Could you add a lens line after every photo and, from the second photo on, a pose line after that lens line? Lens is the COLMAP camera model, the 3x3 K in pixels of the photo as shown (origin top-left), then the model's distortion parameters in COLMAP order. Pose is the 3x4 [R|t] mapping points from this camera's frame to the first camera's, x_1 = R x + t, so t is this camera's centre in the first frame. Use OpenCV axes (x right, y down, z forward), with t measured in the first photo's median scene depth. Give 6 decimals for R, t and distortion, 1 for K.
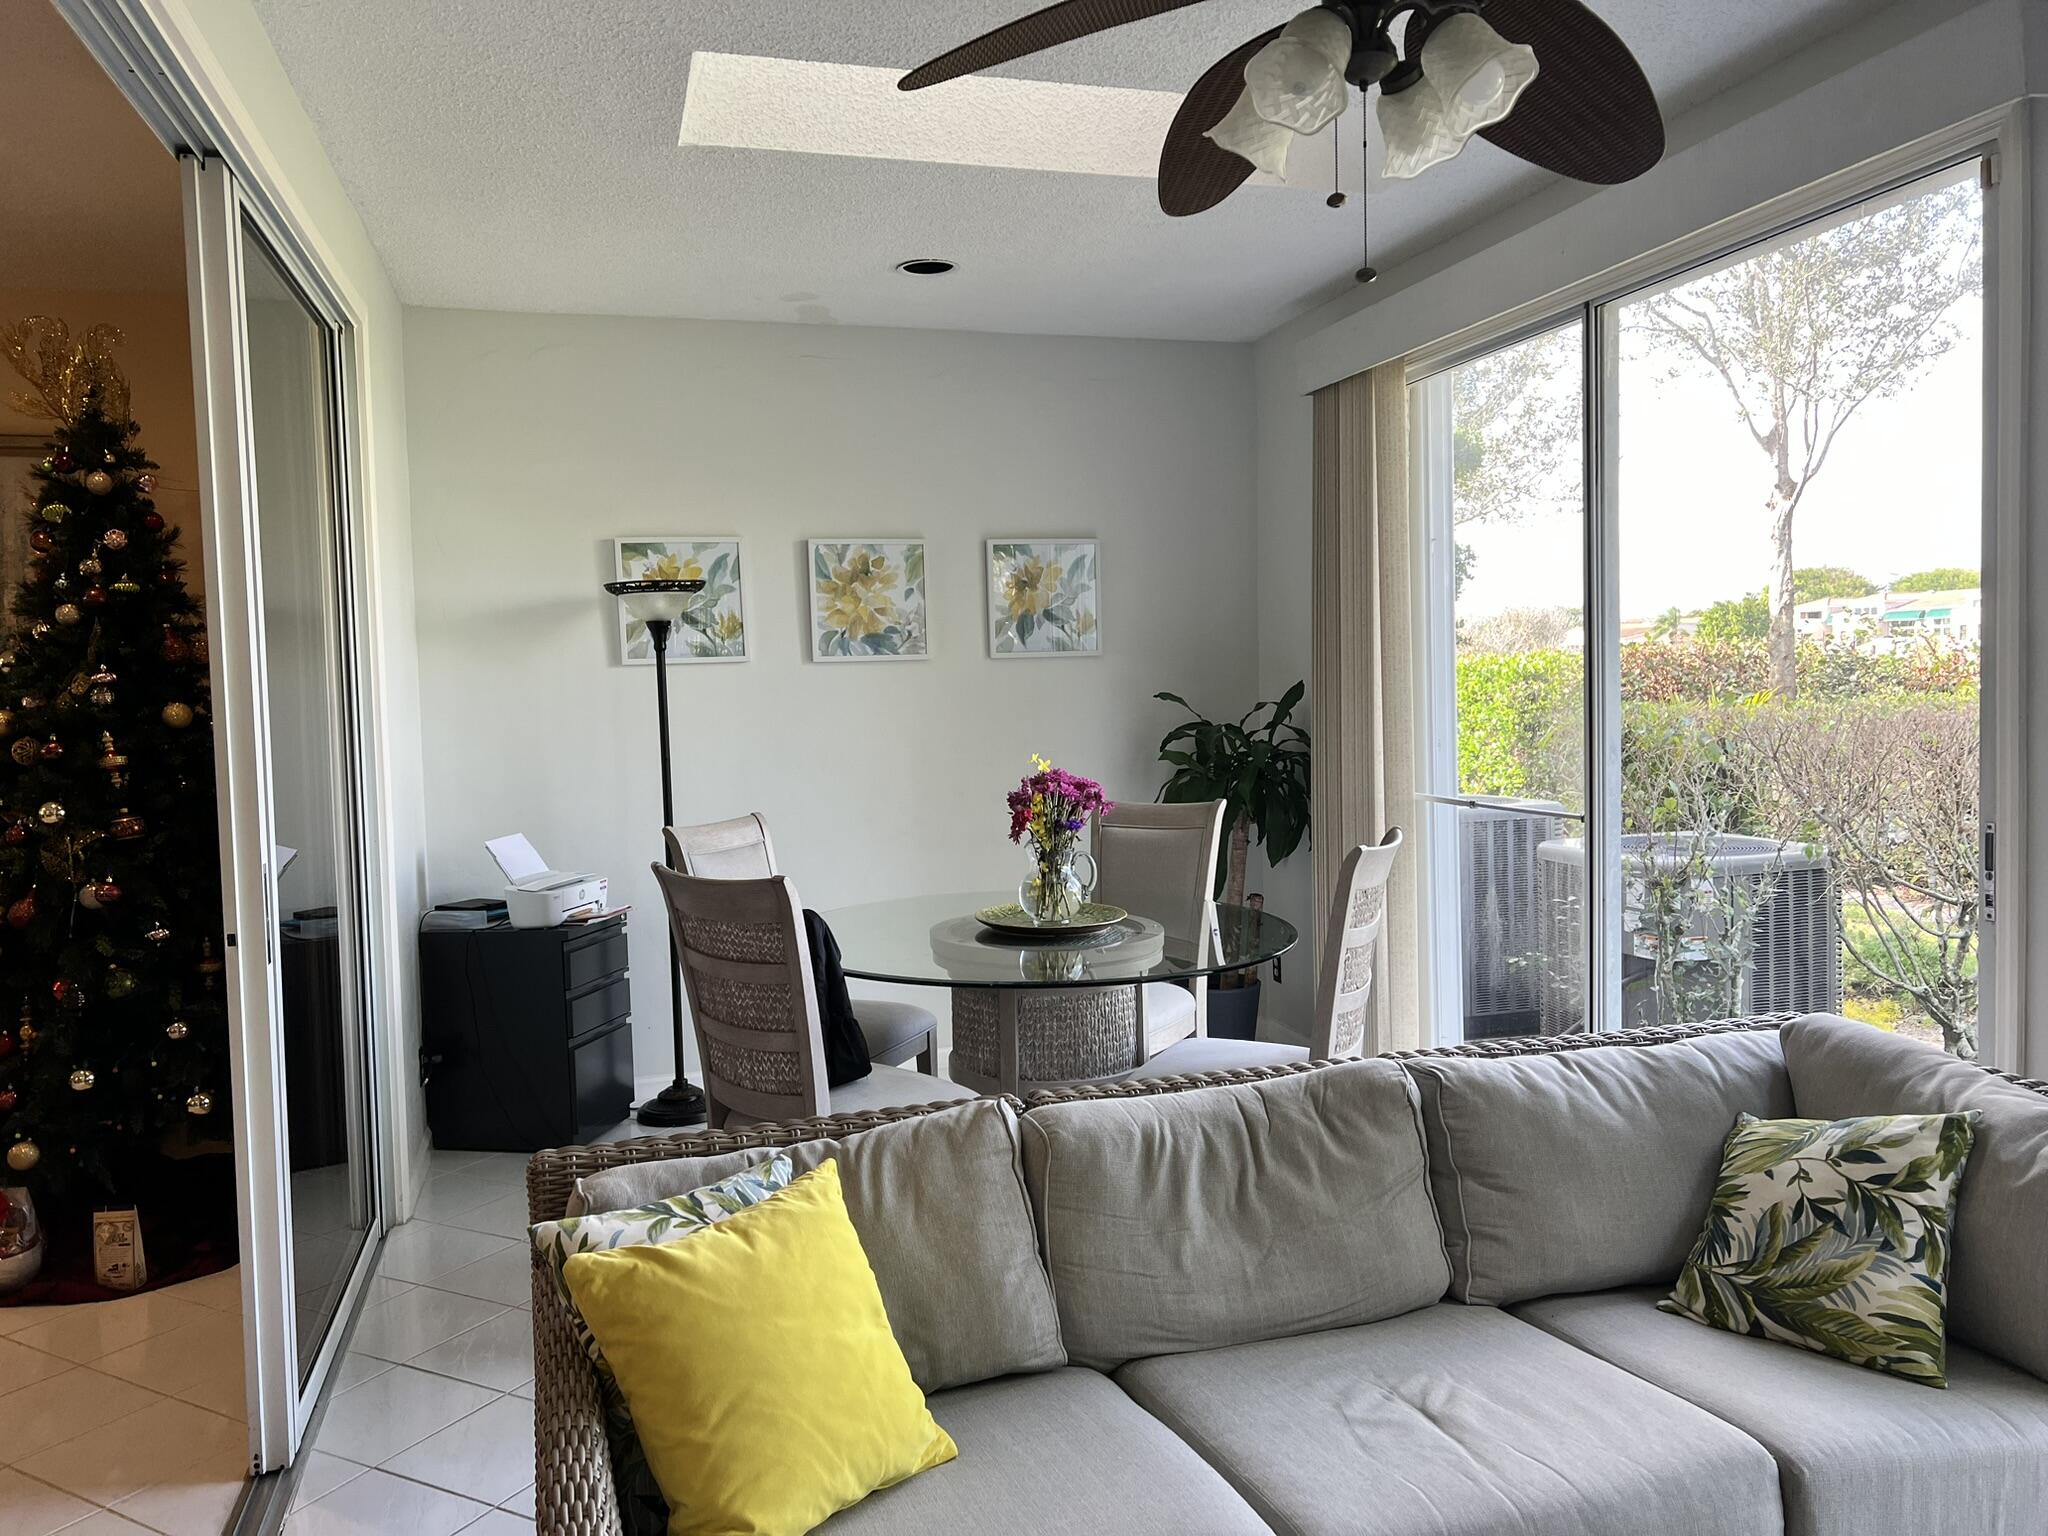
lens RADIAL K [[1534.7, 0, 1032.0], [0, 1534.7, 760.3], [0, 0, 1]] dist [0.073536, -0.071302]
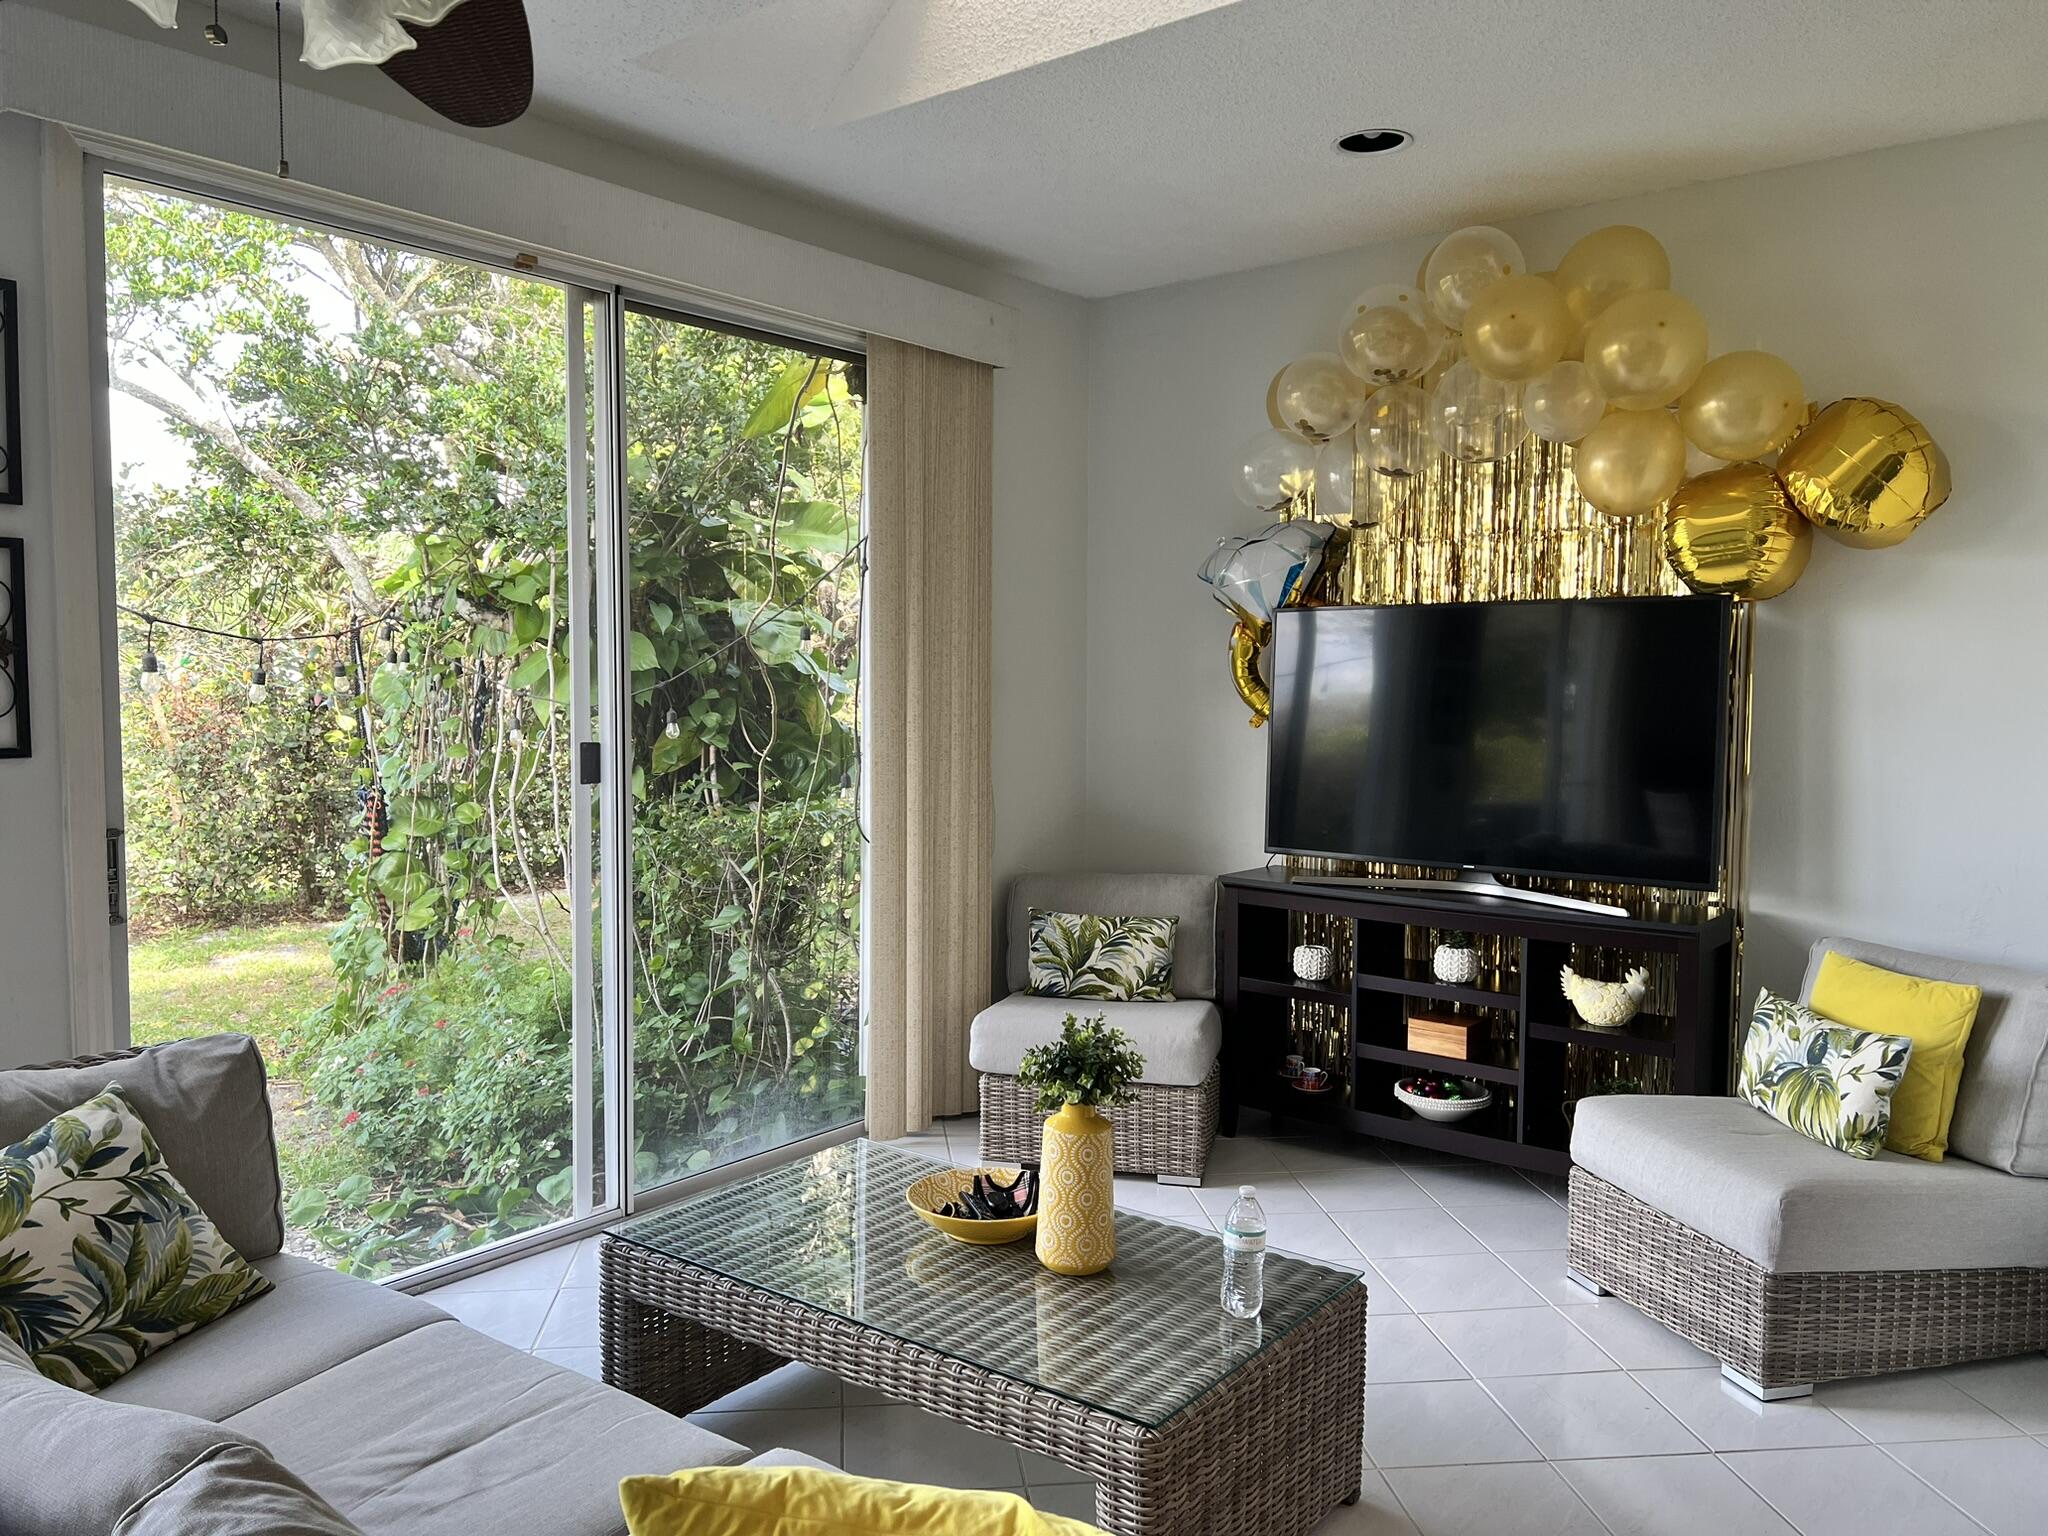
lens RADIAL K [[1534.7, 0, 1032.0], [0, 1534.7, 760.3], [0, 0, 1]] dist [0.073536, -0.071302]
pose [[-0.573401, -0.033986, 0.818570, -0.626599], [0.048288, 0.996000, 0.075178, -0.046123], [-0.817851, 0.082635, -0.569466, 1.070638]]
